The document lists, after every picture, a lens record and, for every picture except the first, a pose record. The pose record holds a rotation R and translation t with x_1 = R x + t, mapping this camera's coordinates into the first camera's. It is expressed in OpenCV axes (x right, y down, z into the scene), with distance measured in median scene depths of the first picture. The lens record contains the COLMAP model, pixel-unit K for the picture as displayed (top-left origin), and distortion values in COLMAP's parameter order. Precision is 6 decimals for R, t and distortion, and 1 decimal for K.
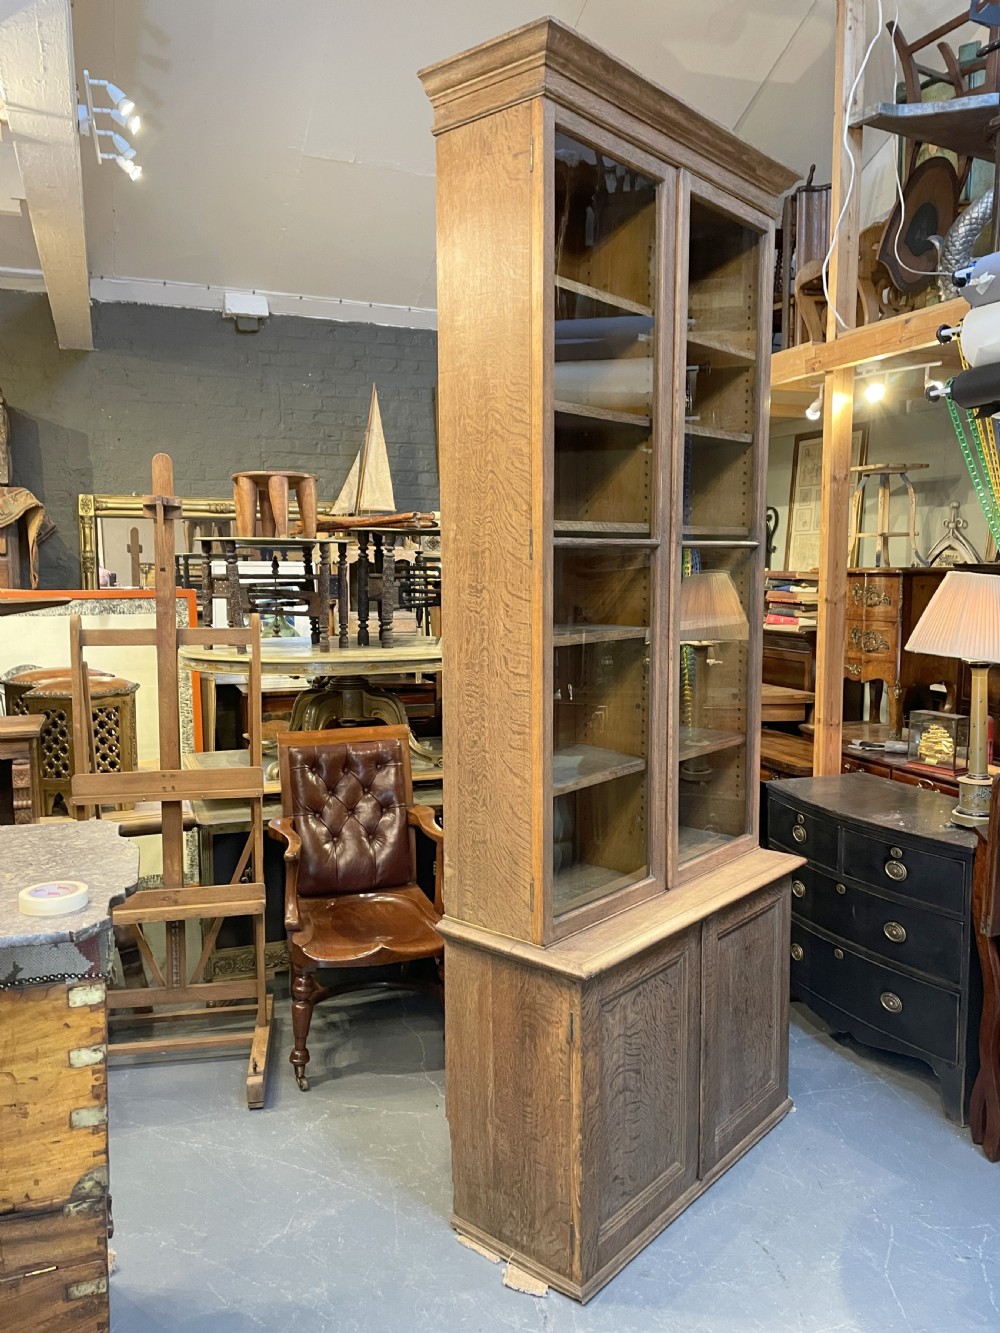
lens RADIAL K [[1008.6, 0, 494.6], [0, 1008.6, 659.2], [0, 0, 1]] dist [0.100890, -0.124733]
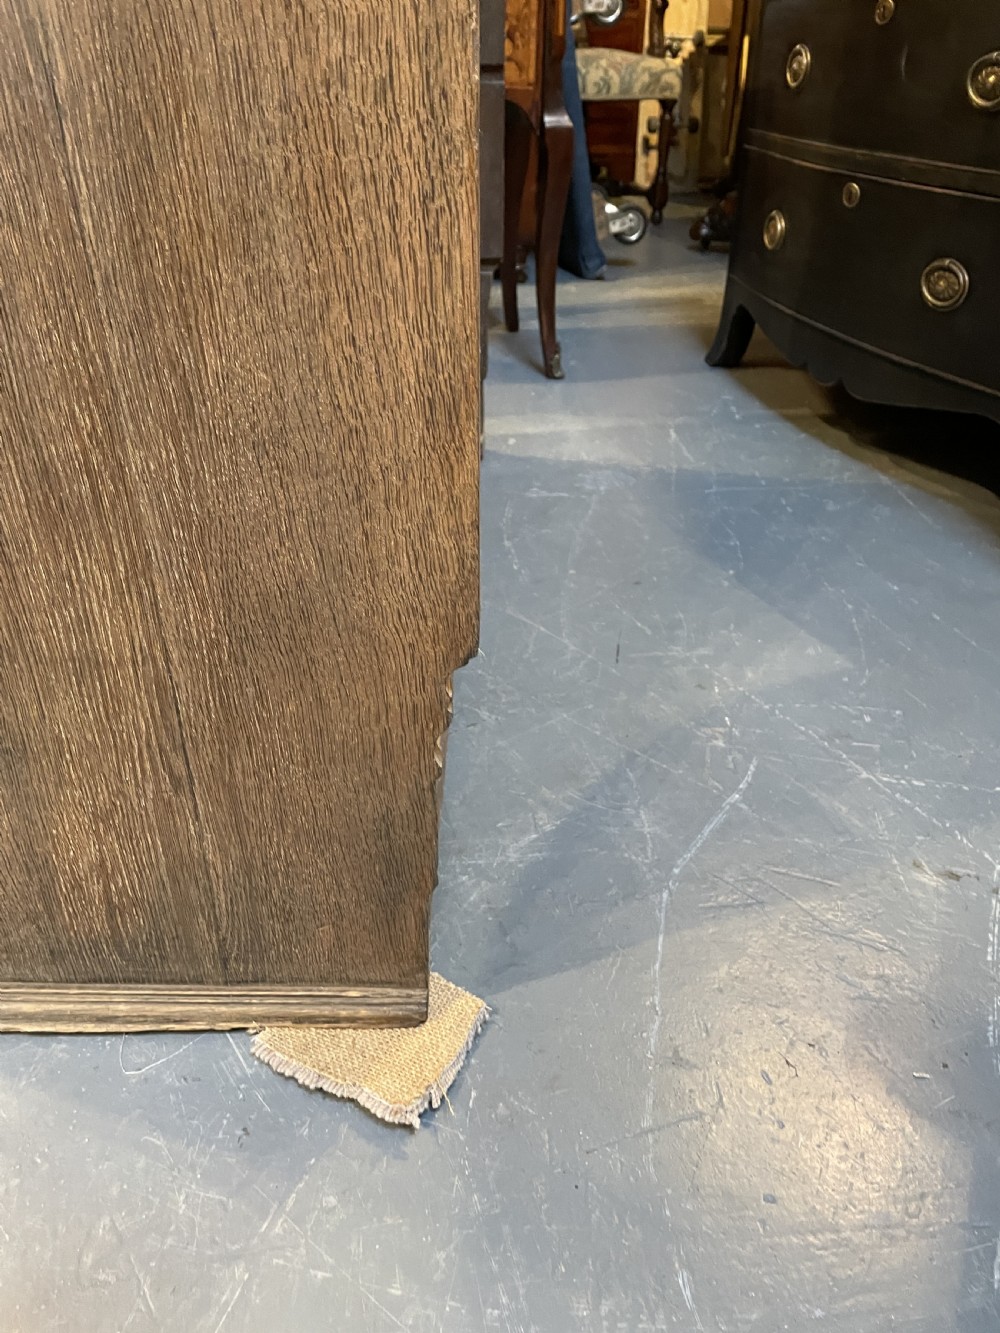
lens RADIAL K [[996.2, 0, 502.7], [0, 996.2, 666.4], [0, 0, 1]] dist [0.091935, -0.110128]
pose [[0.991389, 0.079165, -0.104306, 0.228904], [-0.025095, 0.896656, 0.442017, 0.254738], [0.128519, -0.435593, 0.890922, 0.477486]]
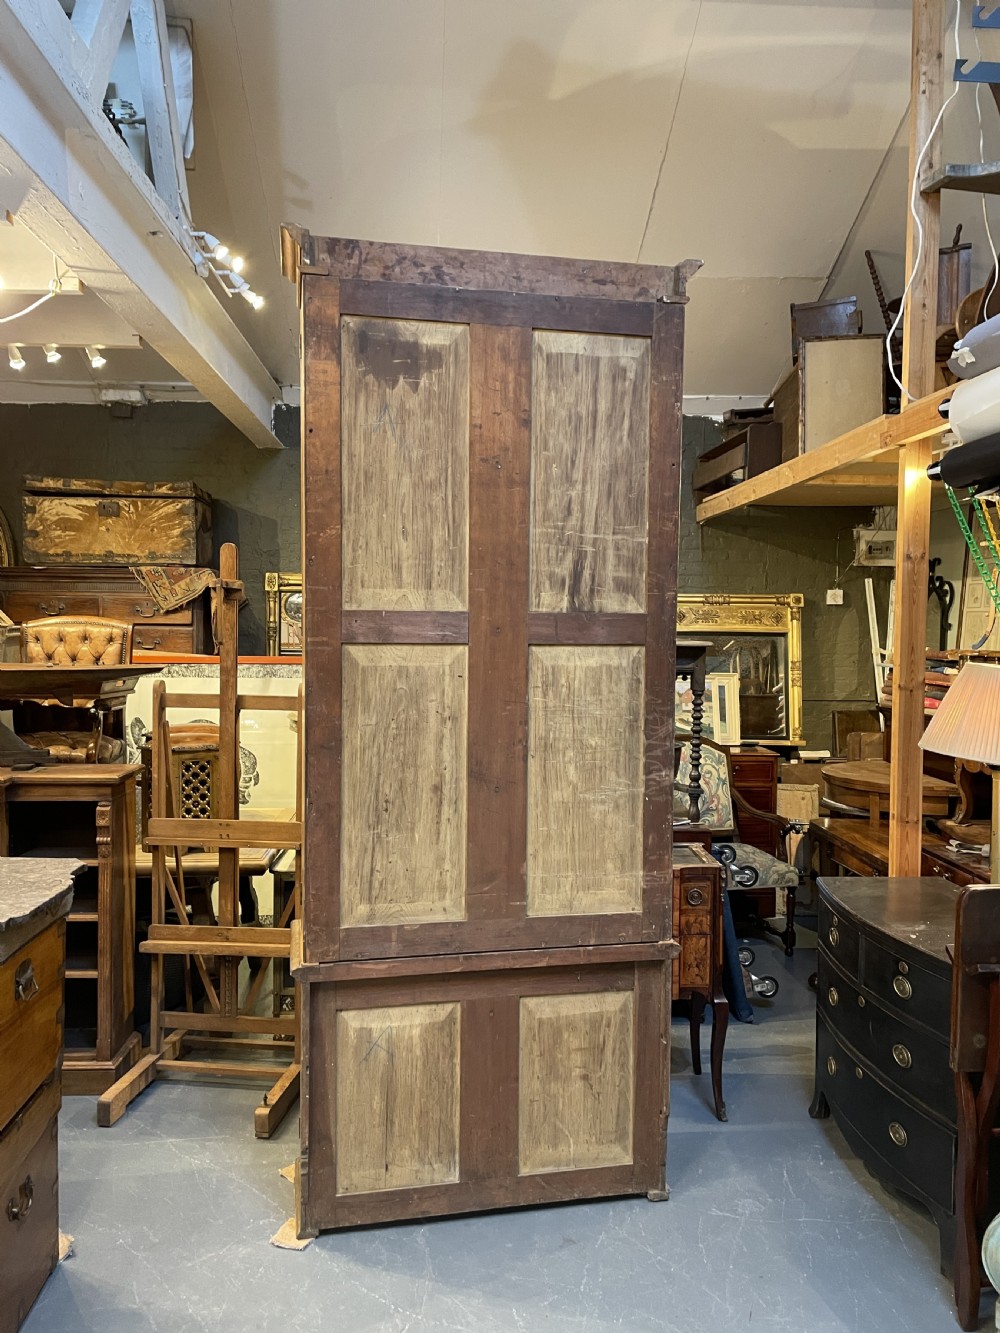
lens RADIAL K [[996.2, 0, 502.7], [0, 996.2, 666.4], [0, 0, 1]] dist [0.091935, -0.110128]
pose [[0.955095, 0.025577, -0.295195, 0.262279], [-0.041831, 0.997928, -0.048878, -0.016950], [0.293333, 0.059031, 0.954186, 0.014484]]
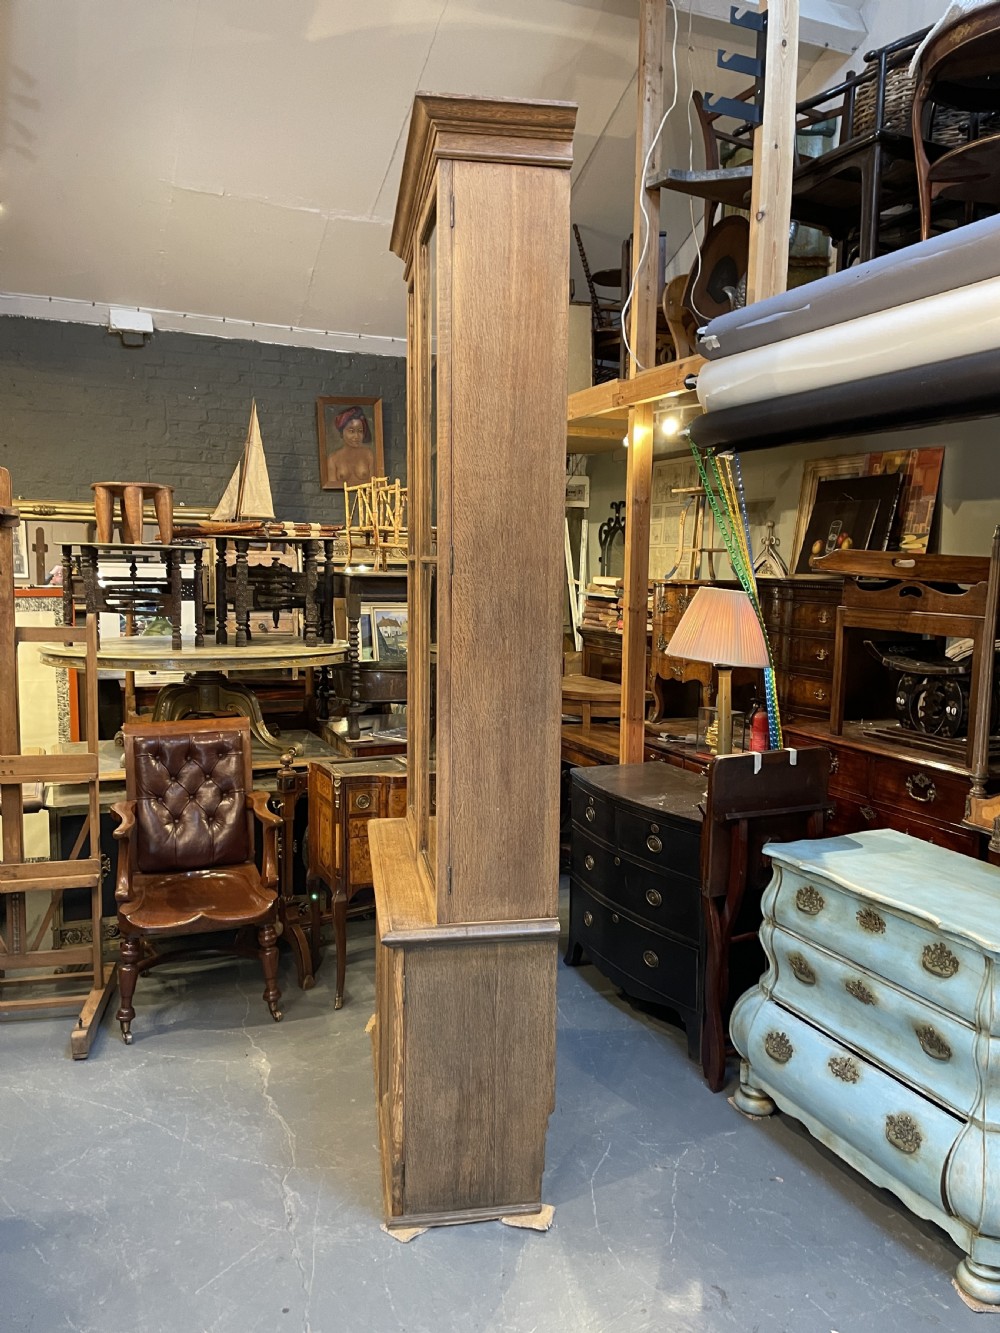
lens RADIAL K [[995.3, 0, 505.8], [0, 995.3, 664.0], [0, 0, 1]] dist [0.091965, -0.109653]
pose [[0.998533, 0.010416, 0.053133, 0.136941], [-0.010656, 0.999934, 0.004229, -0.000146], [-0.053086, -0.004789, 0.998578, -0.099370]]
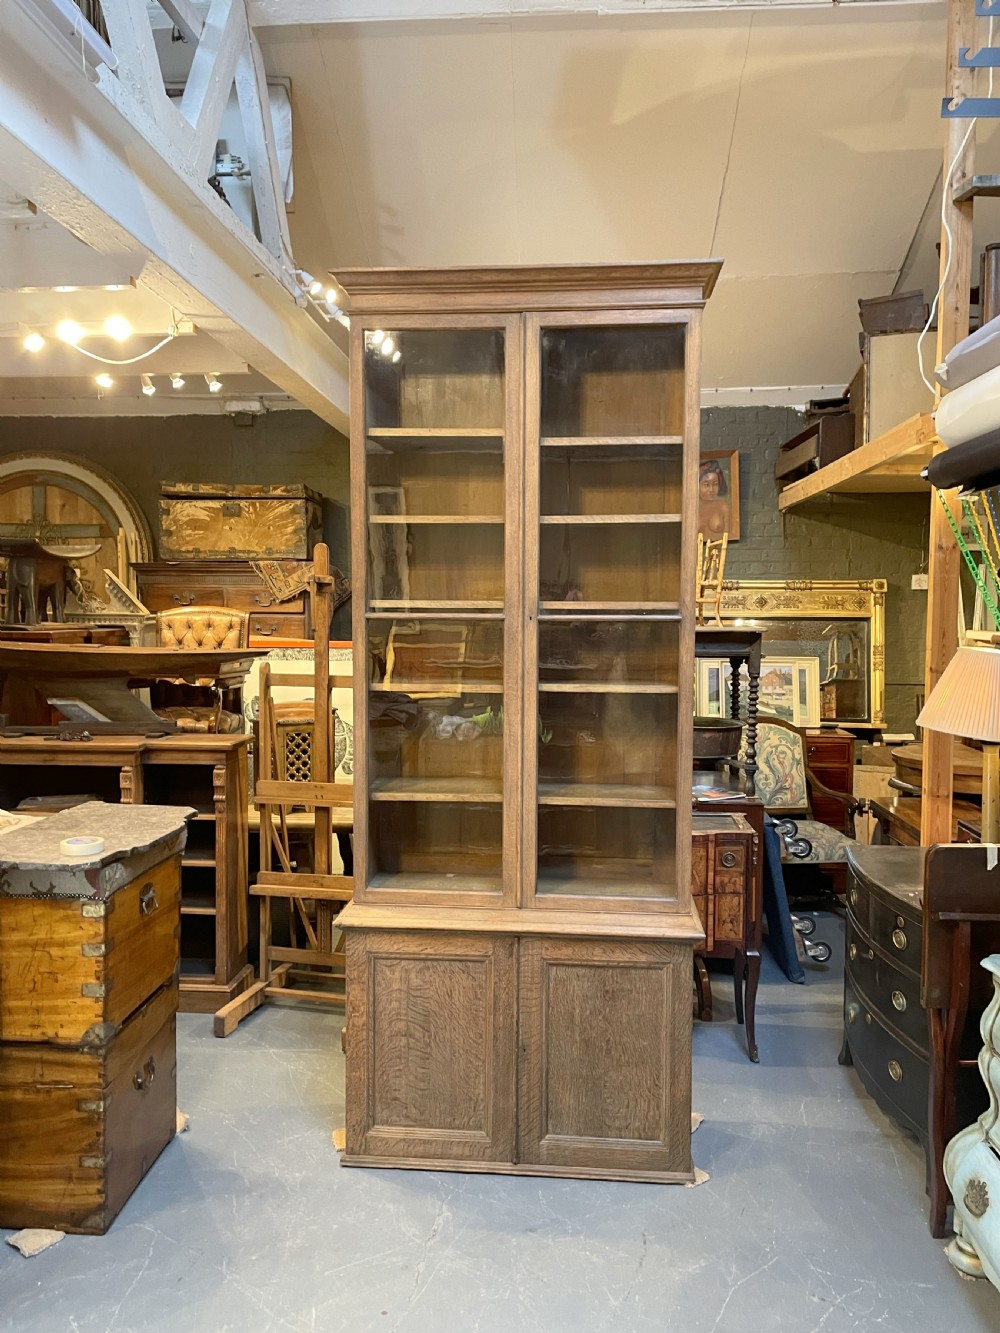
lens RADIAL K [[1008.1, 0, 504.4], [0, 1008.1, 673.2], [0, 0, 1]] dist [0.097515, -0.119975]
pose [[0.908731, 0.035174, -0.415899, 0.378756], [-0.048308, 0.998610, -0.021097, -0.013888], [0.414578, 0.039263, 0.909166, -0.078794]]
